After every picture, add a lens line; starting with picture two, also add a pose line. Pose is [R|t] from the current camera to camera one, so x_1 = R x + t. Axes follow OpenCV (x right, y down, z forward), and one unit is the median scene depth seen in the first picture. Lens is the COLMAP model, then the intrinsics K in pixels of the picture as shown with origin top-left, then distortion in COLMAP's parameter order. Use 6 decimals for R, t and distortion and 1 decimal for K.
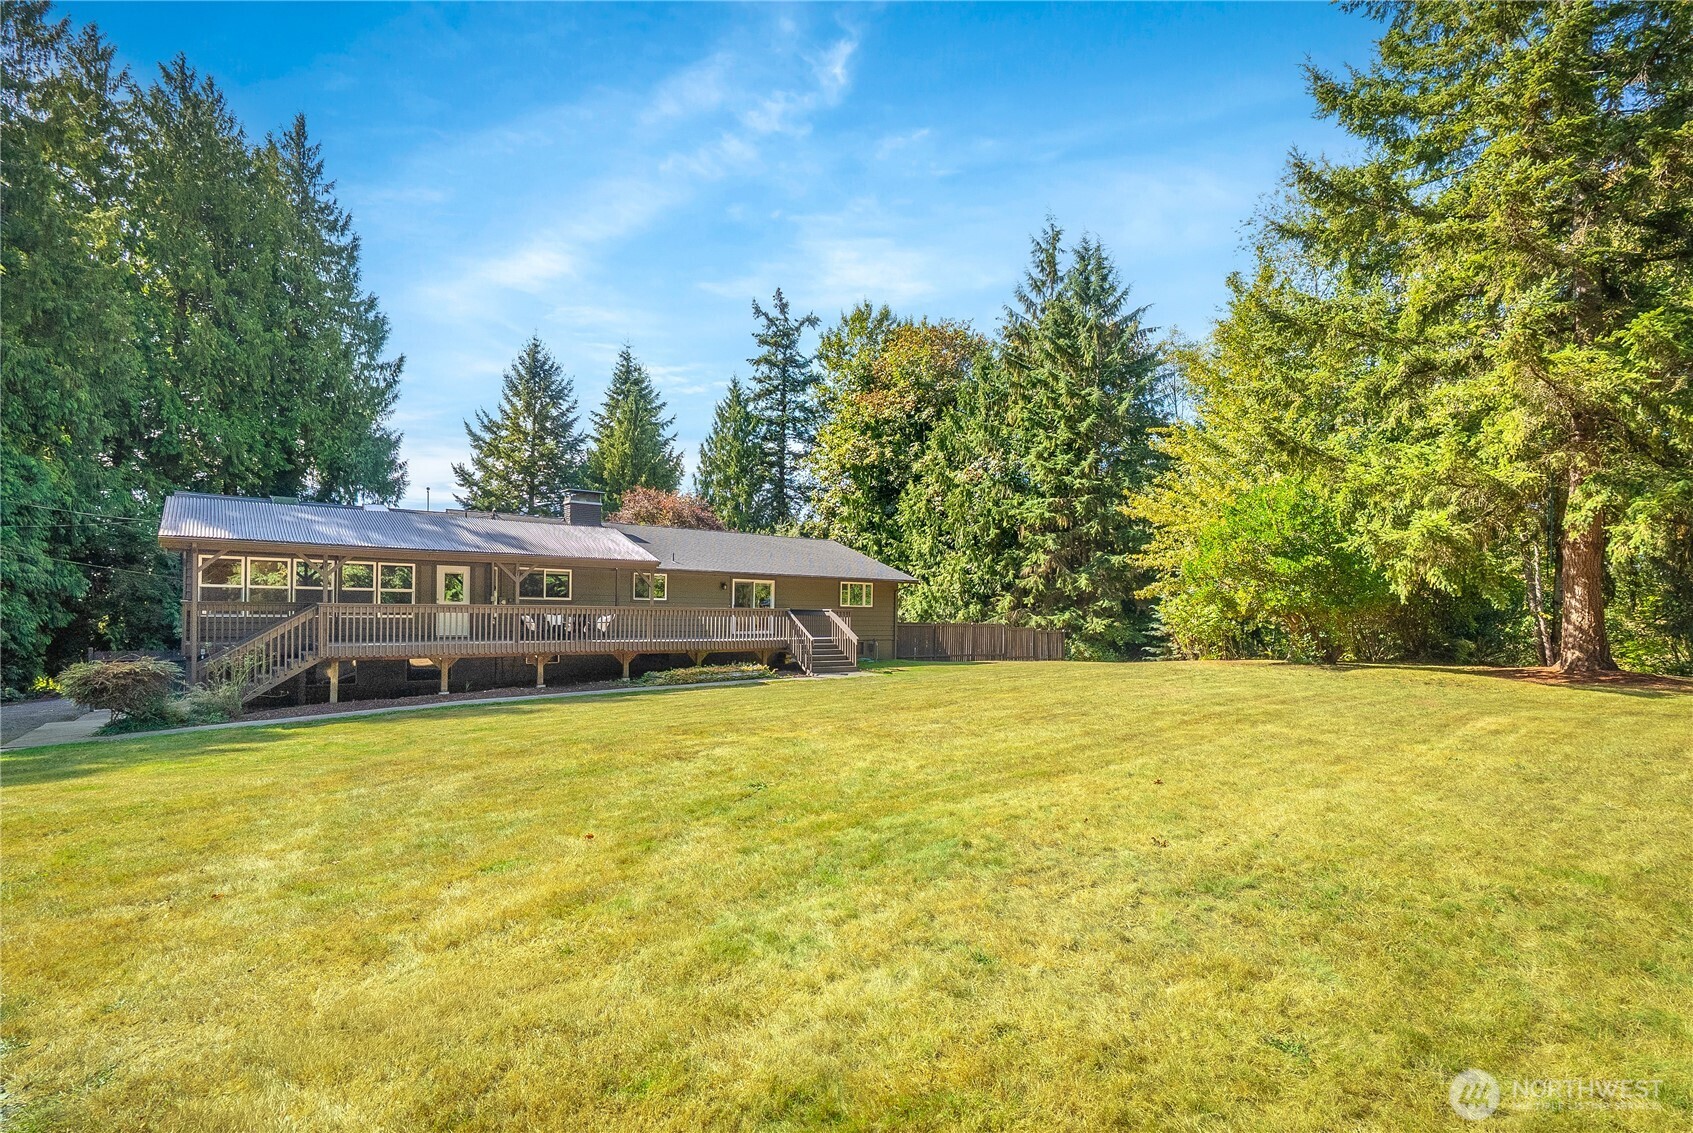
lens RADIAL K [[809.4, 0, 858.9], [0, 809.4, 613.4], [0, 0, 1]] dist [-0.004416, 0.000537]
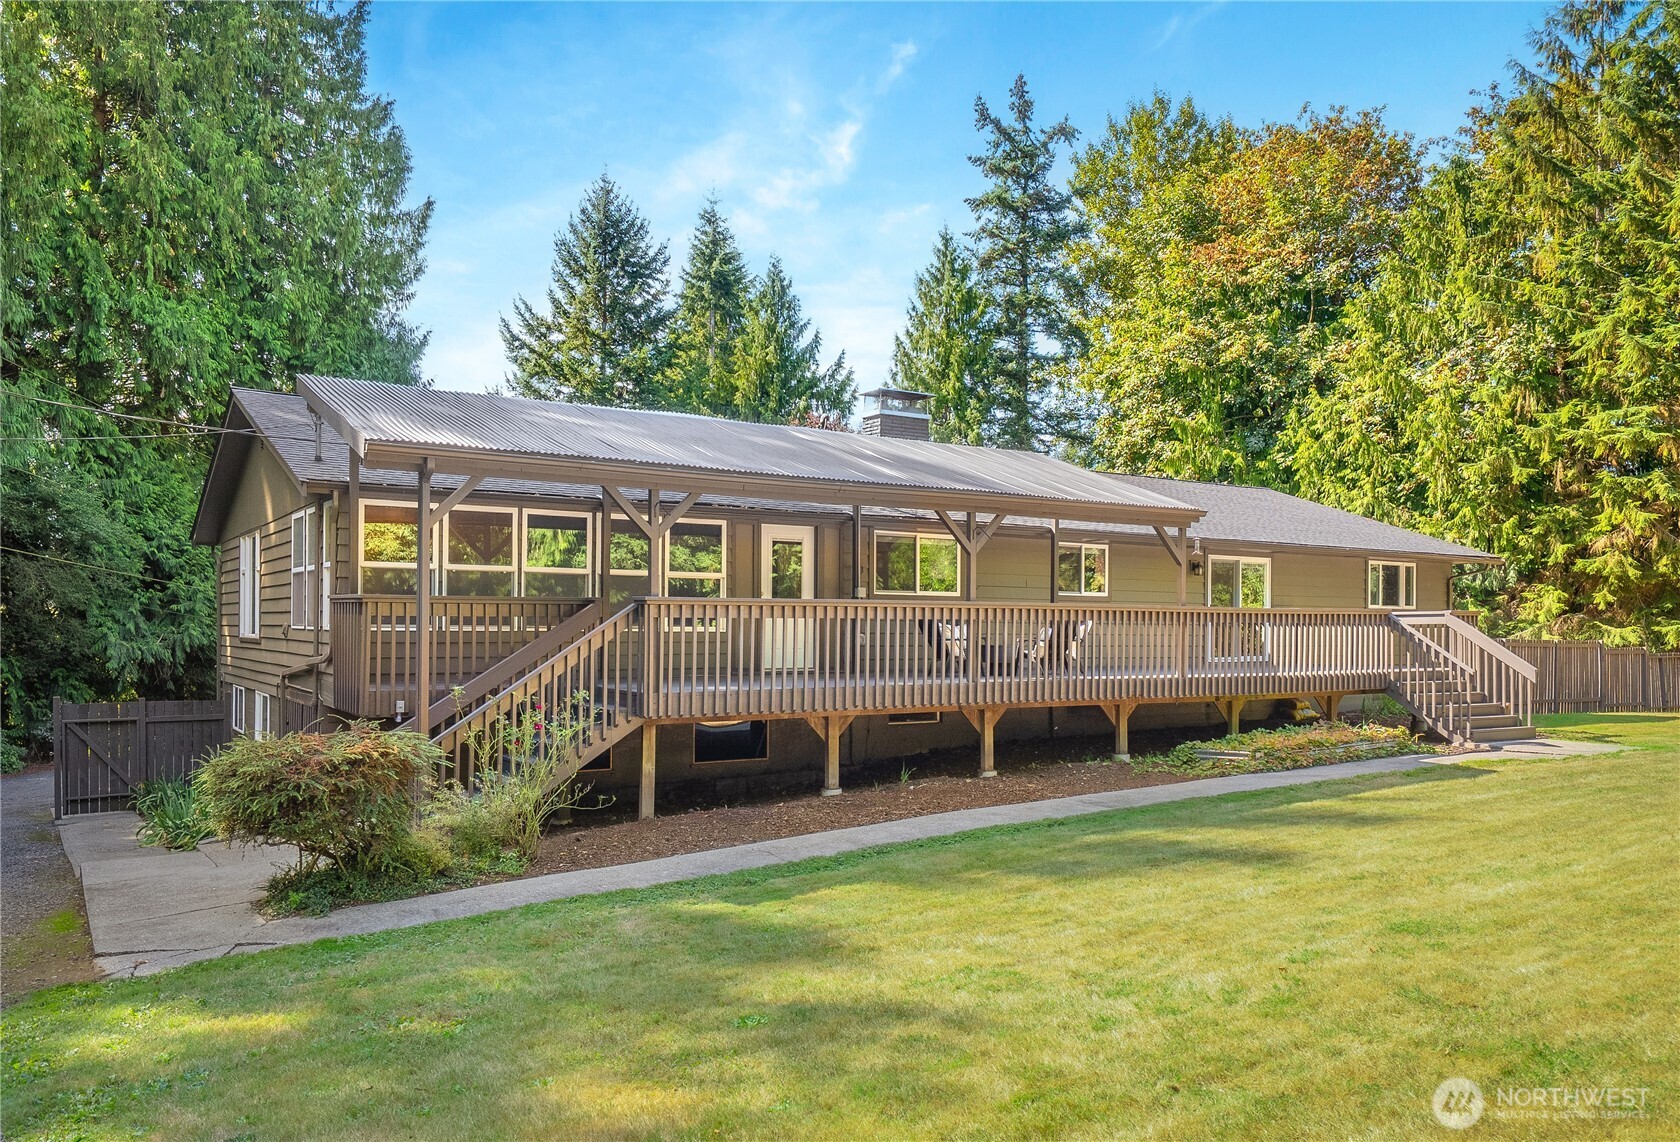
lens RADIAL K [[1251.9, 0, 866.7], [0, 1251.9, 614.6], [0, 0, 1]] dist [0.011270, -0.002106]
pose [[0.996771, -0.010856, -0.079565, -0.171319], [0.009532, 0.999810, -0.017008, 0.003591], [0.079734, 0.016195, 0.996685, 0.109552]]
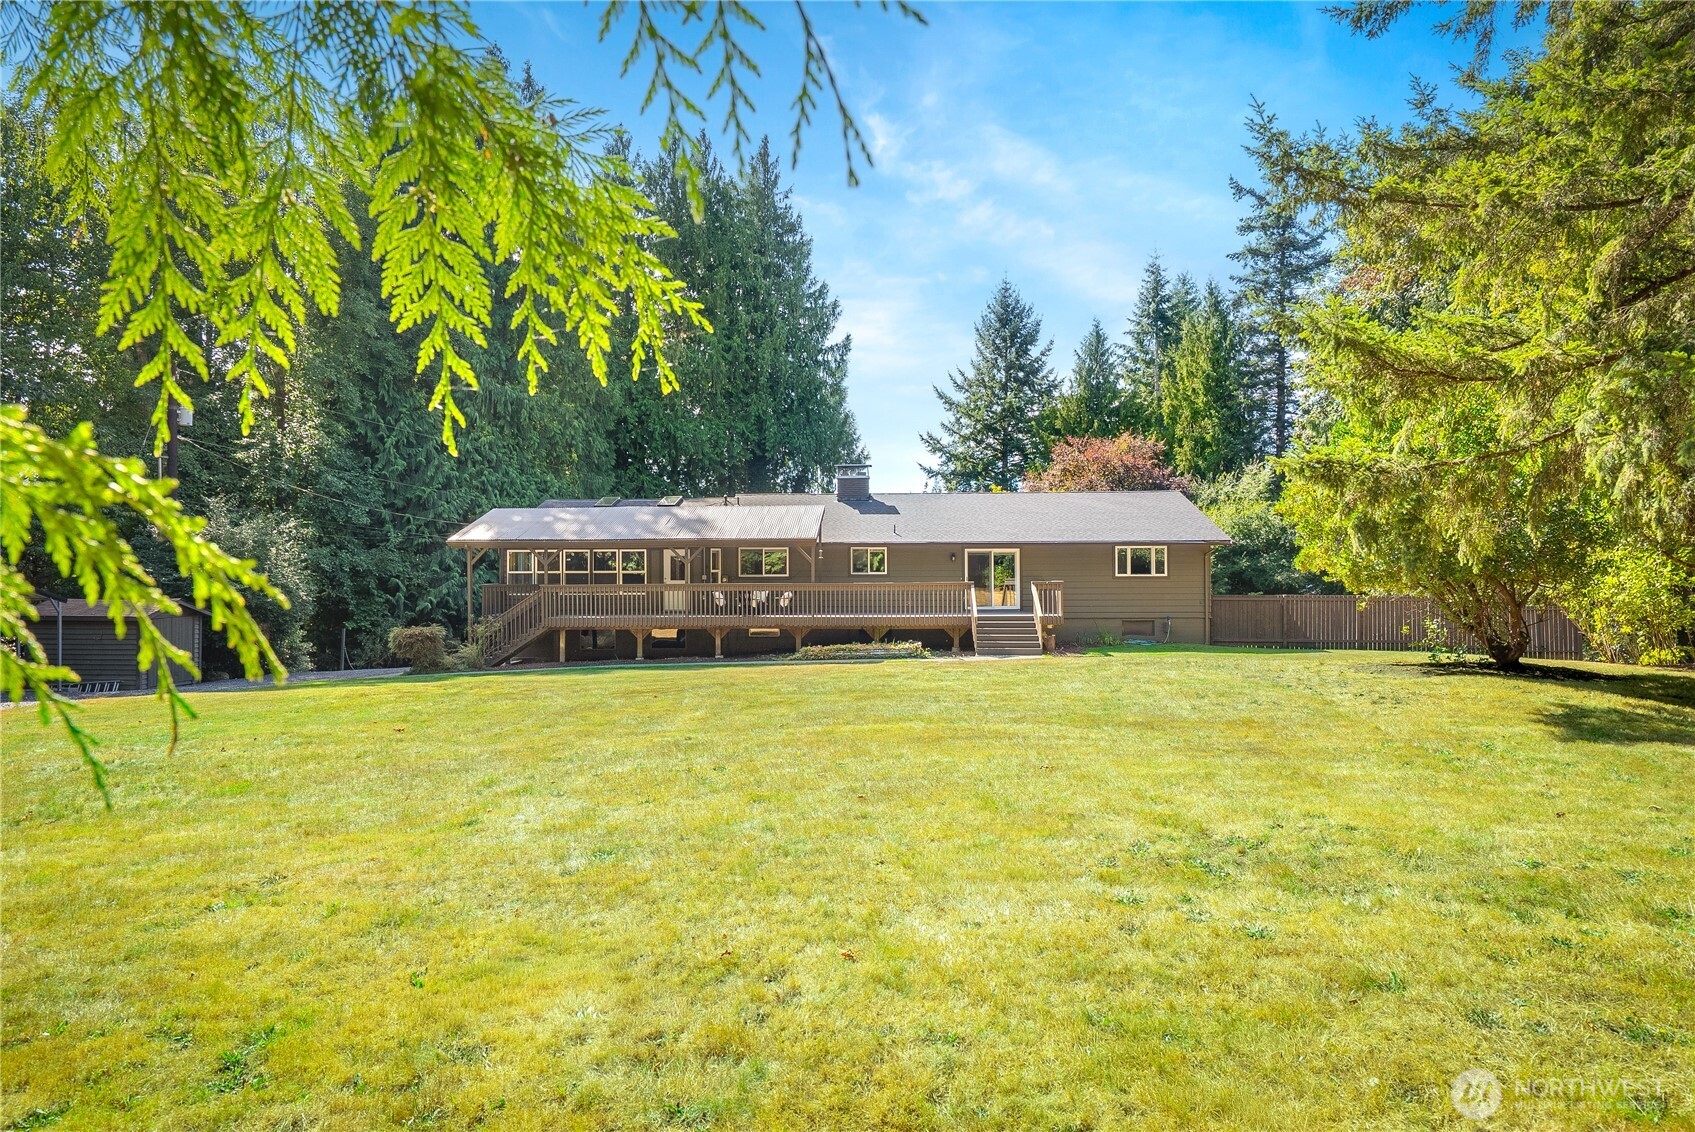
lens RADIAL K [[1016.9, 0, 855.4], [0, 1016.9, 568.2], [0, 0, 1]] dist [0.002075, 0.000174]
pose [[0.752999, -0.019751, -0.657726, 0.281576], [0.013196, 0.999802, -0.014917, -0.003114], [0.657890, 0.002553, 0.753110, 0.031067]]
